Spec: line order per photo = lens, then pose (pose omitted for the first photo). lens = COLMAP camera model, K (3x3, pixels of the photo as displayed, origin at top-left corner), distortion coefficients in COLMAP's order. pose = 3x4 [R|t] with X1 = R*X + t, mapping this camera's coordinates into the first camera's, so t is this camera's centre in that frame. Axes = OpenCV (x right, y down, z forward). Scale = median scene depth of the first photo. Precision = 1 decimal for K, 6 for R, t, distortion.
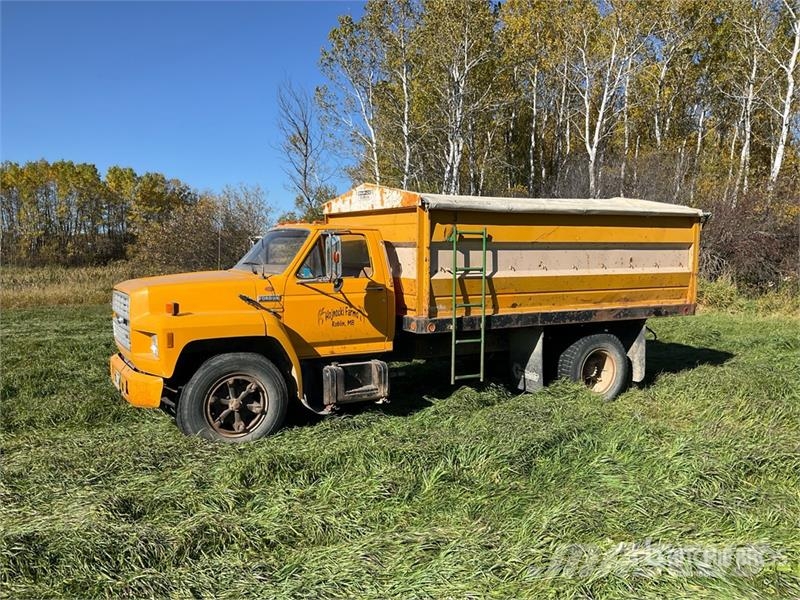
lens RADIAL K [[649.0, 0, 383.7], [0, 649.0, 290.5], [0, 0, 1]] dist [0.012097, 0.008393]
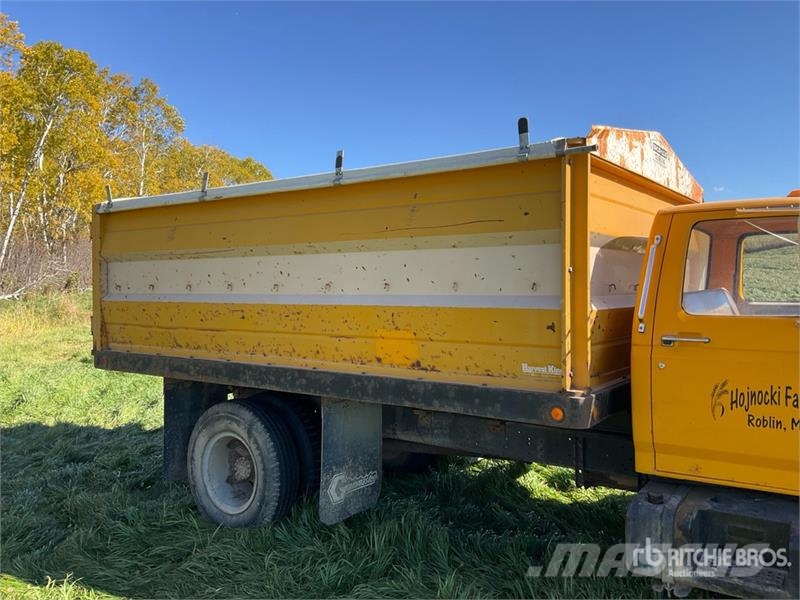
lens RADIAL K [[660.4, 0, 400.0], [0, 660.4, 300.0], [0, 0, 1]] dist [0.118712, -0.245344]
pose [[-0.453352, -0.016018, 0.891187, -0.461133], [0.069965, 0.996114, 0.053495, -0.079330], [-0.888581, 0.086604, -0.450470, 1.573380]]
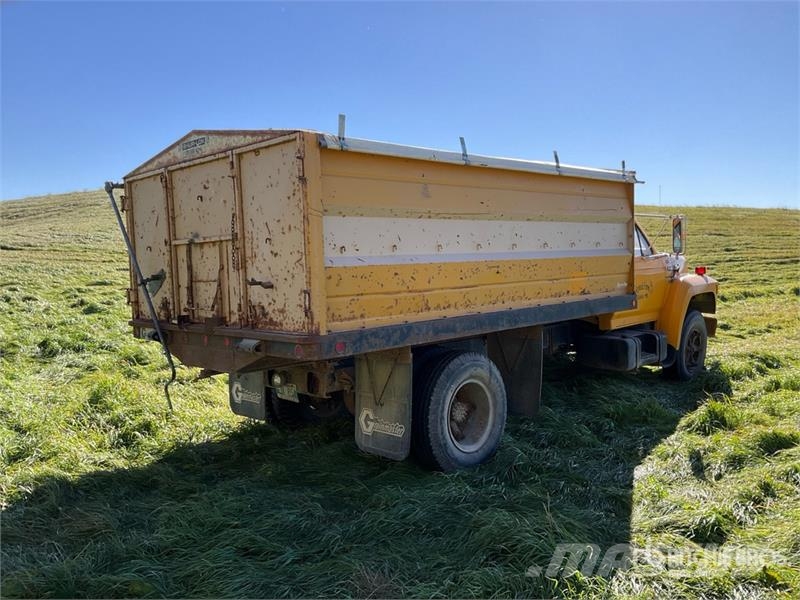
lens RADIAL K [[658.8, 0, 400.6], [0, 658.8, 303.7], [0, 0, 1]] dist [0.117071, -0.239267]
pose [[-0.952559, 0.050386, -0.300154, 0.521681], [0.008131, 0.990062, 0.140396, -0.109972], [0.304245, 0.131295, -0.943502, 2.103723]]
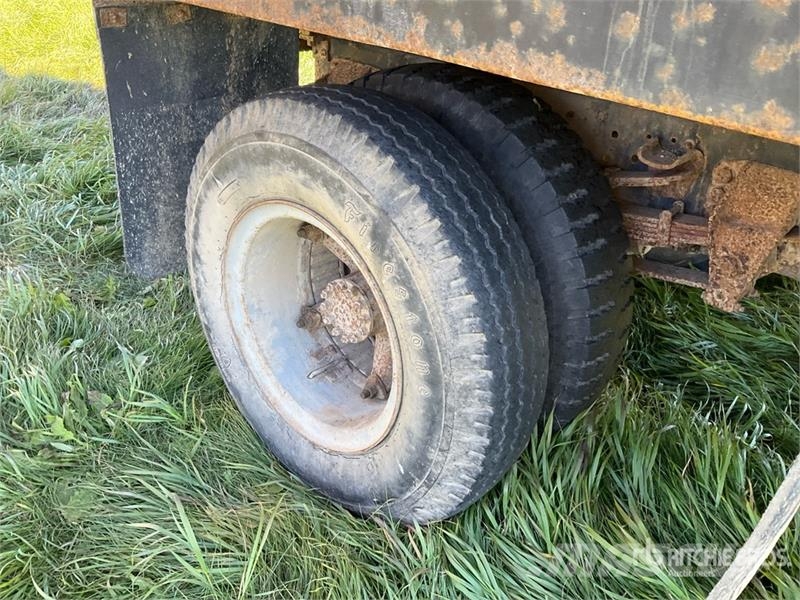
lens RADIAL K [[660.4, 0, 400.0], [0, 660.4, 300.0], [0, 0, 1]] dist [0.118712, -0.245344]
pose [[-0.334499, -0.486669, 0.807009, 0.050176], [0.011228, 0.854219, 0.519792, 0.003216], [-0.942329, 0.182931, -0.280270, 1.464548]]
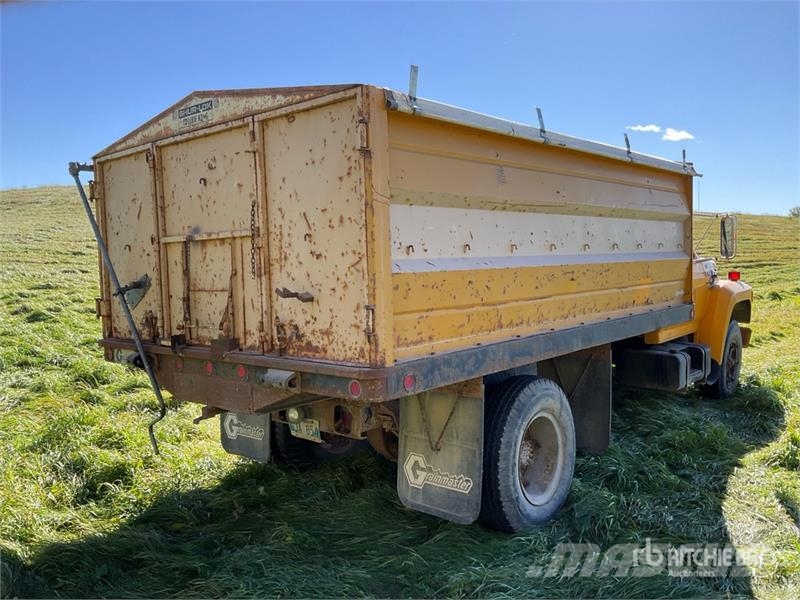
lens RADIAL K [[660.4, 0, 400.0], [0, 660.4, 300.0], [0, 0, 1]] dist [0.118712, -0.245344]
pose [[-0.928117, 0.047665, -0.369225, 0.561921], [-0.001435, 0.991305, 0.131579, -0.099848], [0.372287, 0.122651, -0.919978, 1.926686]]
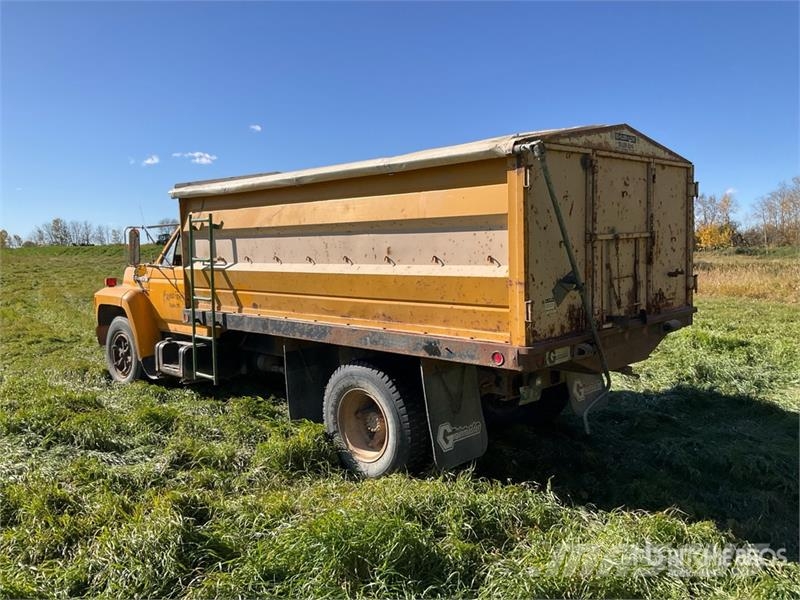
lens RADIAL K [[660.4, 0, 400.0], [0, 660.4, 300.0], [0, 0, 1]] dist [0.118712, -0.245344]
pose [[0.321129, 0.073390, -0.944188, 1.090054], [-0.045936, 0.997026, 0.061874, -0.046035], [0.945921, 0.023503, 0.323545, 0.933345]]
